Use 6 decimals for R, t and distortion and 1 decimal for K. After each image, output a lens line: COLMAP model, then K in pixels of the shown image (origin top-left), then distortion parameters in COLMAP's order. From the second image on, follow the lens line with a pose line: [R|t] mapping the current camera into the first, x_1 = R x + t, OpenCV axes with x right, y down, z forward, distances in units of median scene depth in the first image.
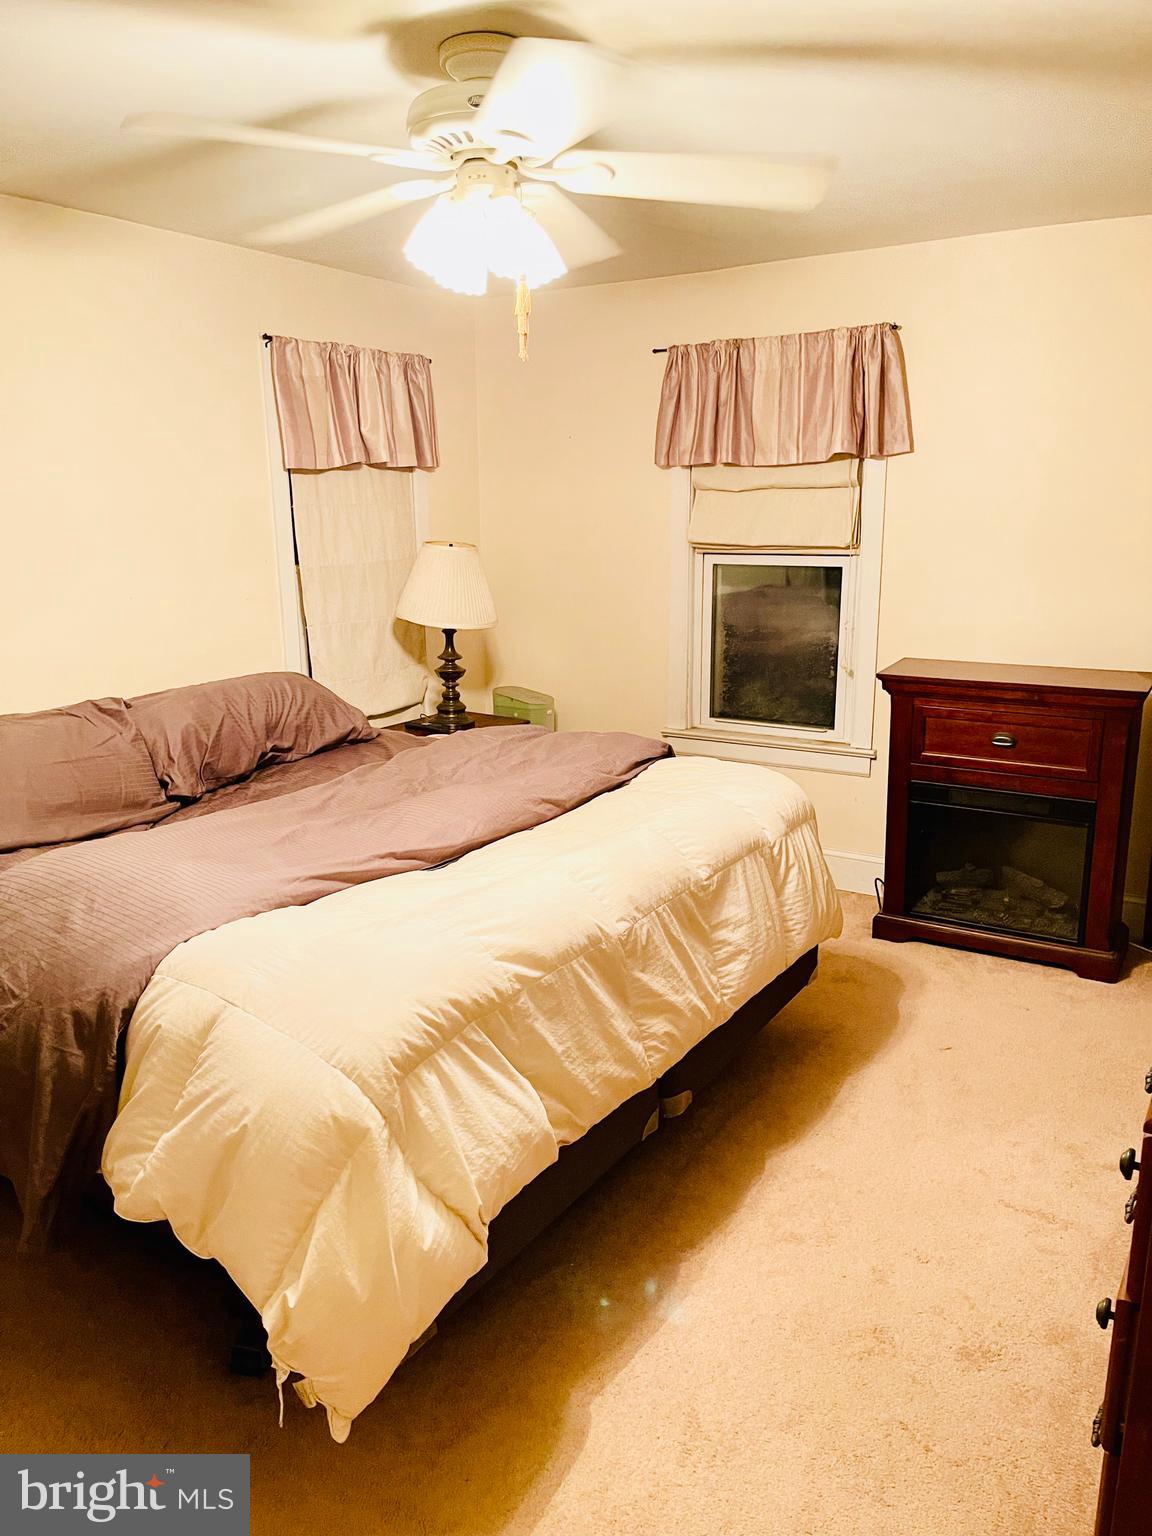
lens RADIAL K [[1136.8, 0, 576.0], [0, 1136.8, 761.9], [0, 0, 1]] dist [0.065425, -0.096756]
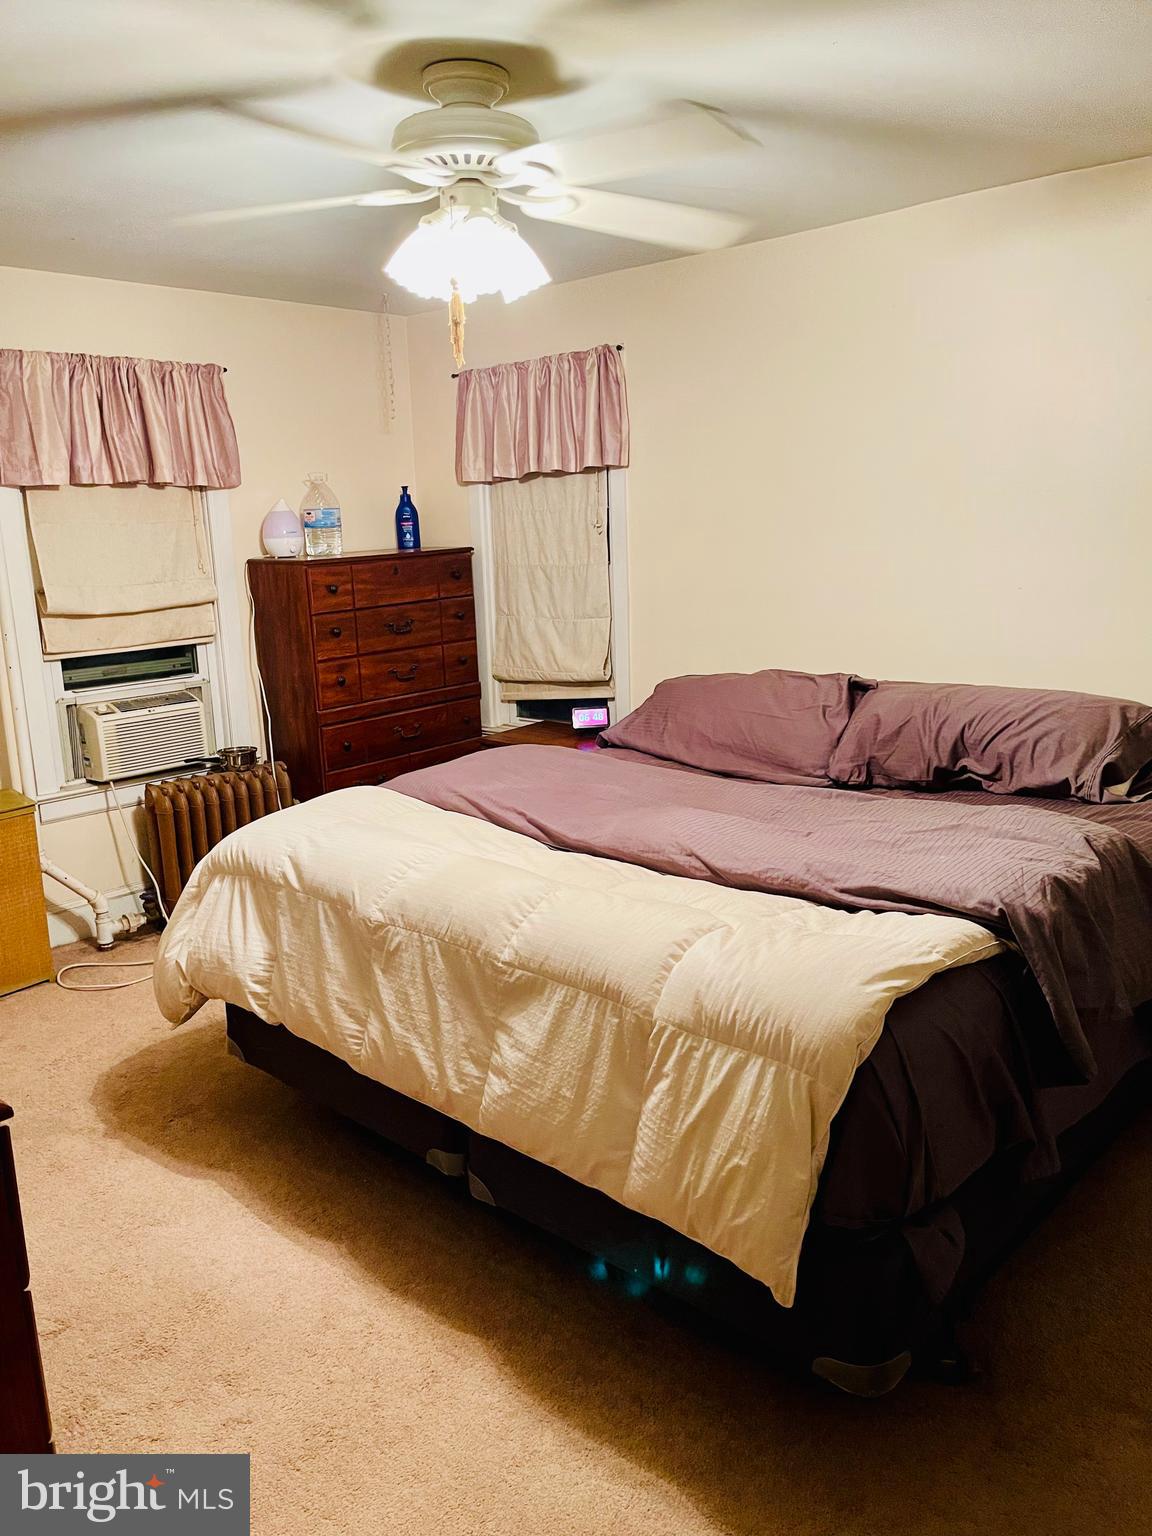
lens RADIAL K [[1134.3, 0, 573.6], [0, 1134.3, 776.4], [0, 0, 1]] dist [0.059140, -0.074549]
pose [[-0.168791, 0.229253, -0.958620, 0.940980], [-0.187902, 0.947254, 0.259620, -0.268120], [0.967576, 0.223948, -0.116811, 1.226619]]
